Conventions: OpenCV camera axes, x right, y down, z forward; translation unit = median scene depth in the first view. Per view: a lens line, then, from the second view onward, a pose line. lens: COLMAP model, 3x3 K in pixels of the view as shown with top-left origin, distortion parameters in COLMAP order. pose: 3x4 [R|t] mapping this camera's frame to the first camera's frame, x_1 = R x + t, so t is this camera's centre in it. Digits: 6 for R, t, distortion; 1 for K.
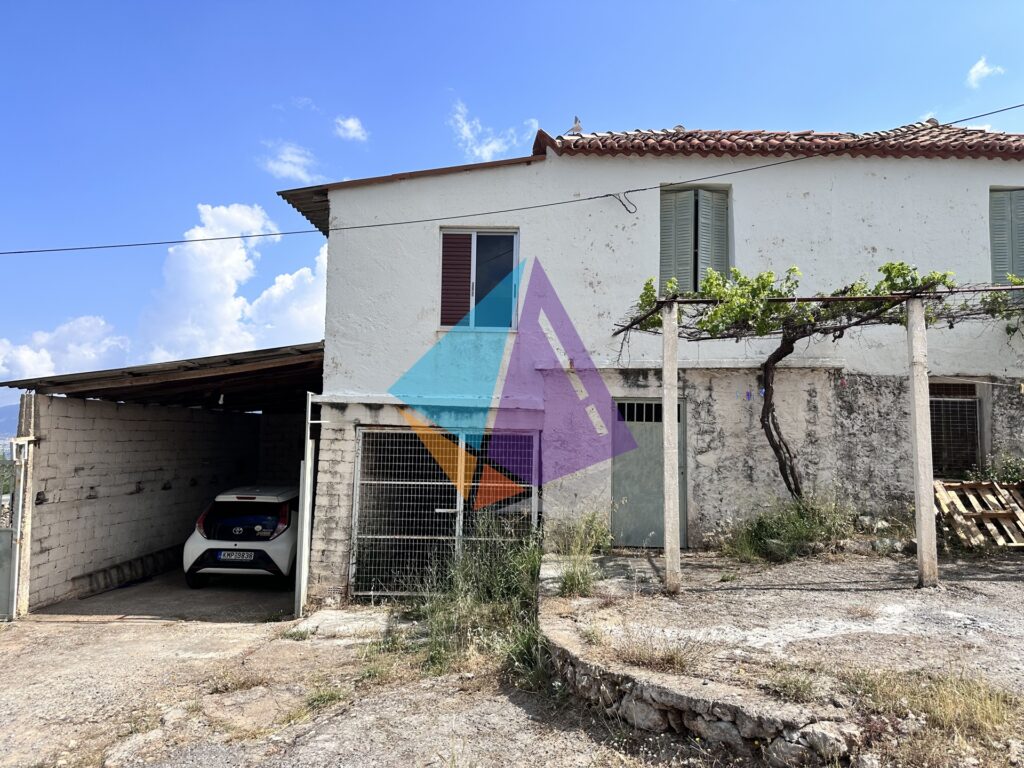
lens RADIAL K [[766.9, 0, 508.3], [0, 766.9, 361.7], [0, 0, 1]] dist [0.104976, -0.077537]
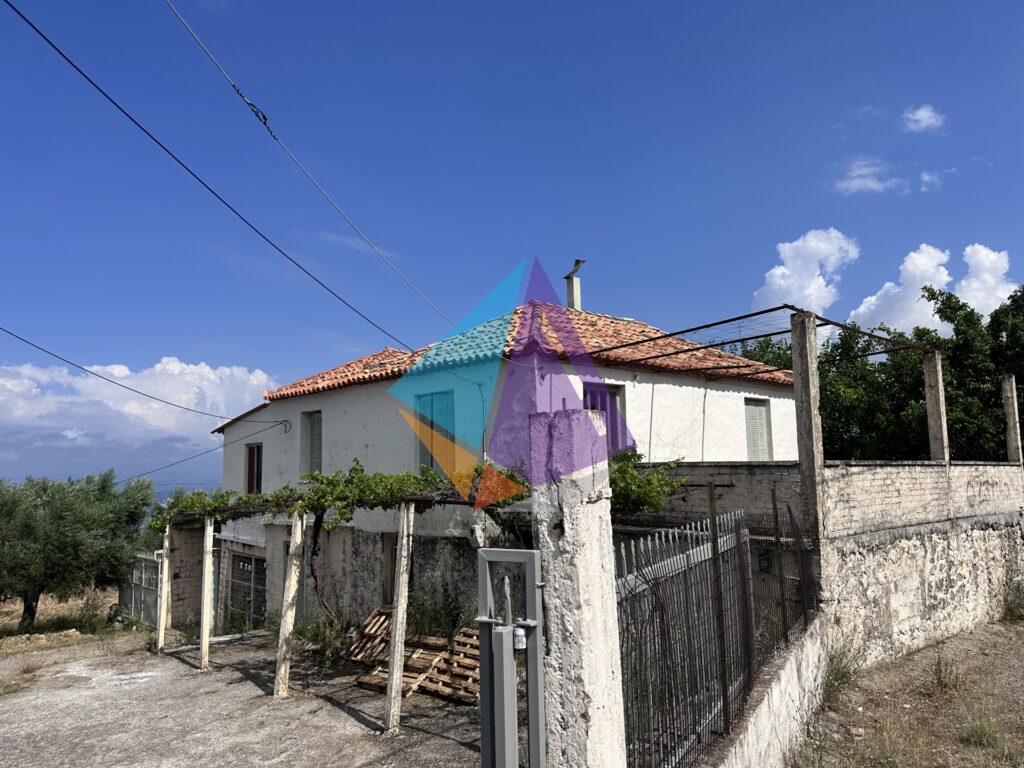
lens RADIAL K [[766.9, 0, 508.3], [0, 766.9, 361.7], [0, 0, 1]] dist [0.104976, -0.077537]
pose [[0.663258, -0.129526, -0.737097, 0.121015], [0.116155, 0.990790, -0.069587, -0.011536], [0.739322, -0.039463, 0.672194, 0.014507]]
